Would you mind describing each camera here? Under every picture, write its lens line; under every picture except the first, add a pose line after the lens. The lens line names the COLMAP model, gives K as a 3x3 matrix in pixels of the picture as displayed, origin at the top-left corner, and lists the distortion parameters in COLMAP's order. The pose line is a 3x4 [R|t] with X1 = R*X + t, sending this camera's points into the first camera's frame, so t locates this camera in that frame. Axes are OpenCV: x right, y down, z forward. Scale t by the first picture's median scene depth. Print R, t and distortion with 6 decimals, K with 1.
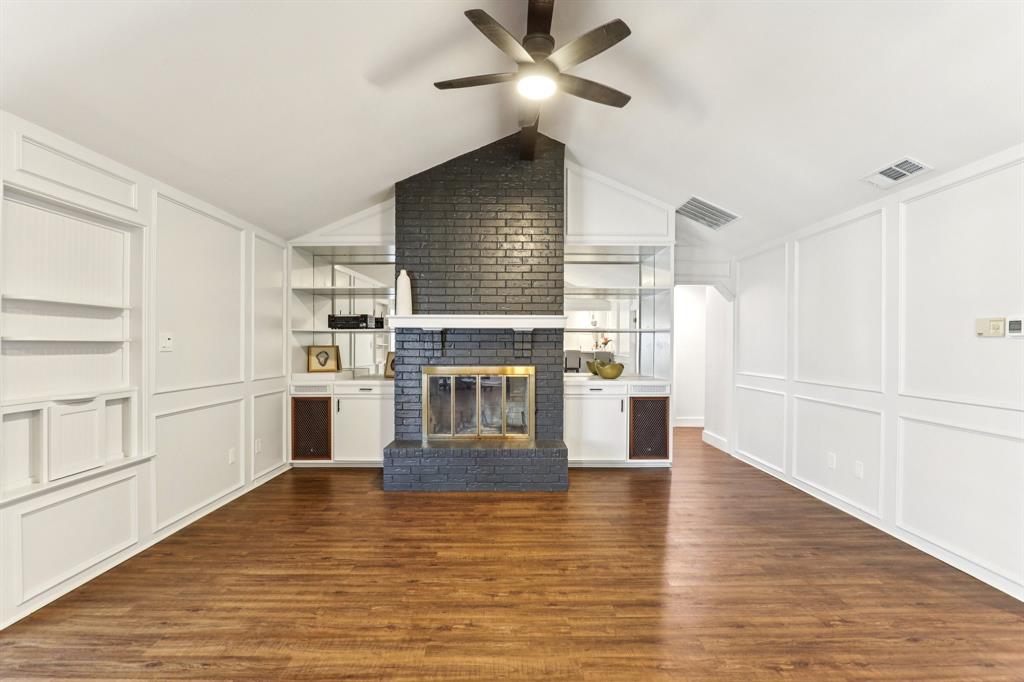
lens RADIAL K [[469.4, 0, 514.6], [0, 469.4, 347.7], [0, 0, 1]] dist [-0.023656, 0.000307]
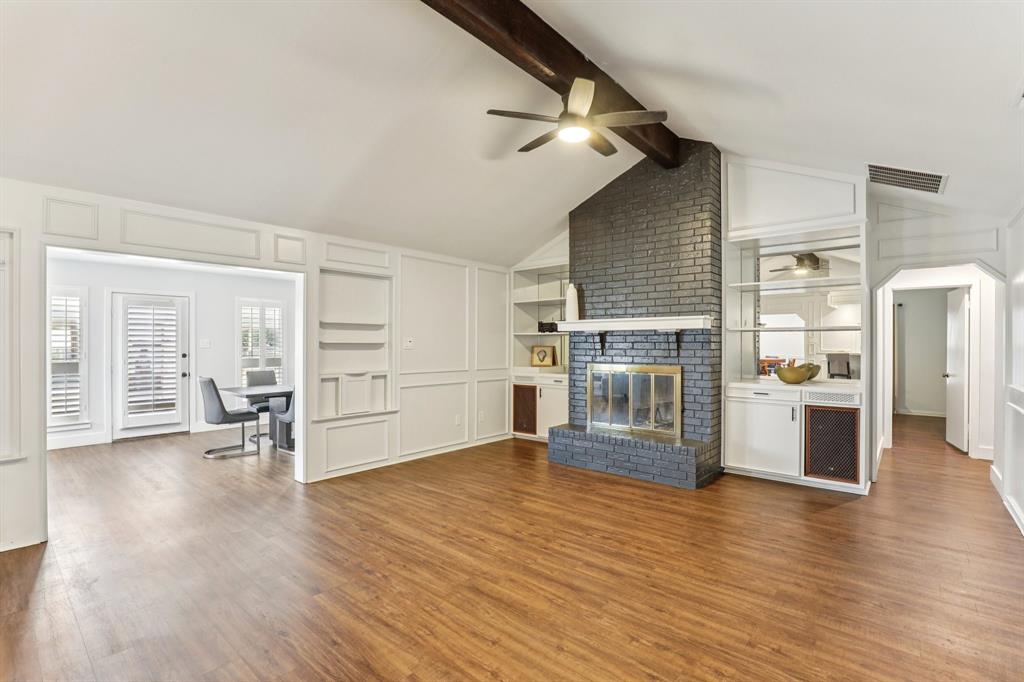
lens RADIAL K [[469.4, 0, 514.6], [0, 469.4, 347.7], [0, 0, 1]] dist [-0.023656, 0.000307]
pose [[0.753881, 0.003915, -0.656999, 0.448170], [-0.004640, 0.999989, 0.000634, 0.000194], [0.656994, 0.002570, 0.753891, -0.011996]]
